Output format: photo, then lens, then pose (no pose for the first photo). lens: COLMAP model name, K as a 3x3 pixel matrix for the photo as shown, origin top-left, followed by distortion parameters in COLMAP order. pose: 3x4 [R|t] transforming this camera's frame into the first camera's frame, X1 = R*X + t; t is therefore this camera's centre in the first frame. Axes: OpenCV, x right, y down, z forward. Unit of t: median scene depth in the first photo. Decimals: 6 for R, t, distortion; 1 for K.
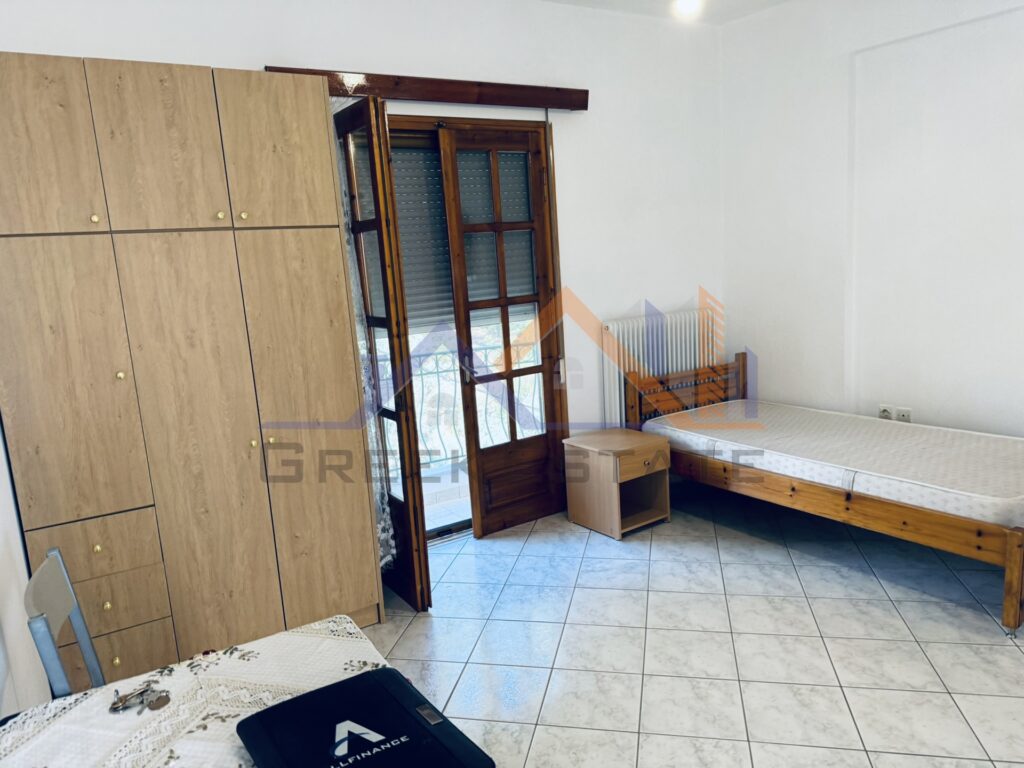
lens RADIAL K [[723.9, 0, 506.7], [0, 723.9, 388.6], [0, 0, 1]] dist [0.061451, -0.060546]
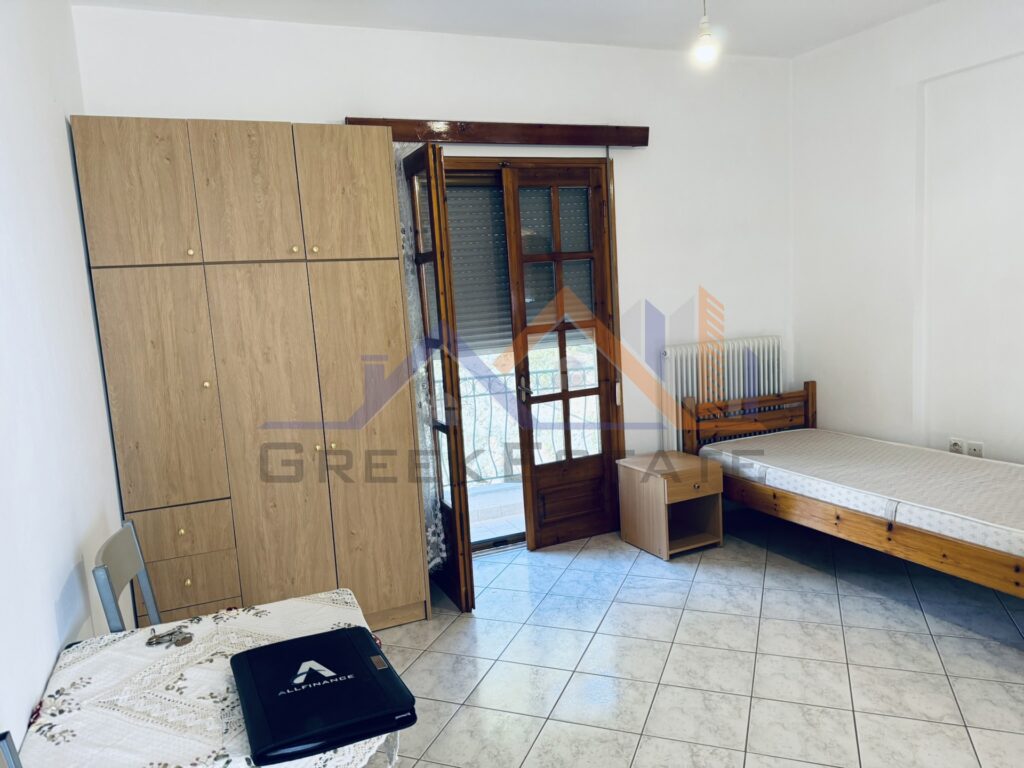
lens RADIAL K [[723.9, 0, 508.8], [0, 723.9, 388.2], [0, 0, 1]] dist [0.061451, -0.060546]
pose [[0.988070, 0.025601, -0.151864, 0.100383], [-0.031071, 0.998947, -0.033754, 0.009394], [0.150840, 0.038070, 0.987825, -0.065036]]
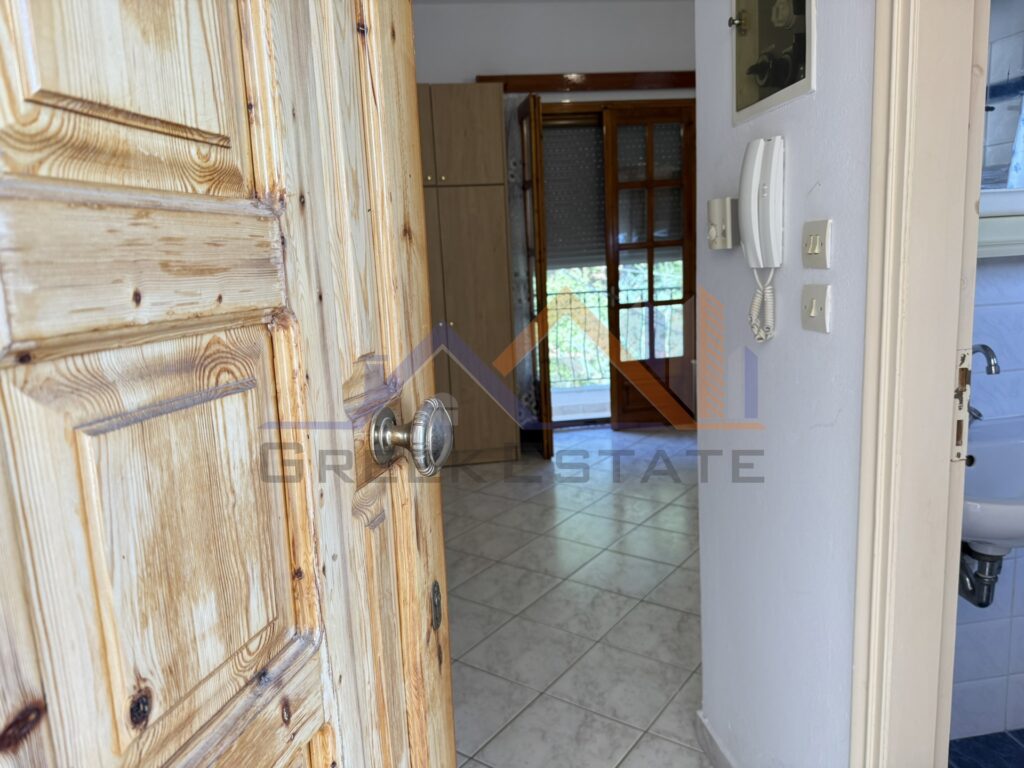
lens RADIAL K [[751.1, 0, 498.9], [0, 751.1, 403.3], [0, 0, 1]] dist [0.019030, -0.009539]
pose [[0.910270, 0.099074, -0.401986, 0.372358], [-0.081479, 0.994826, 0.060683, 0.114453], [0.405919, -0.022485, 0.913633, -0.367256]]
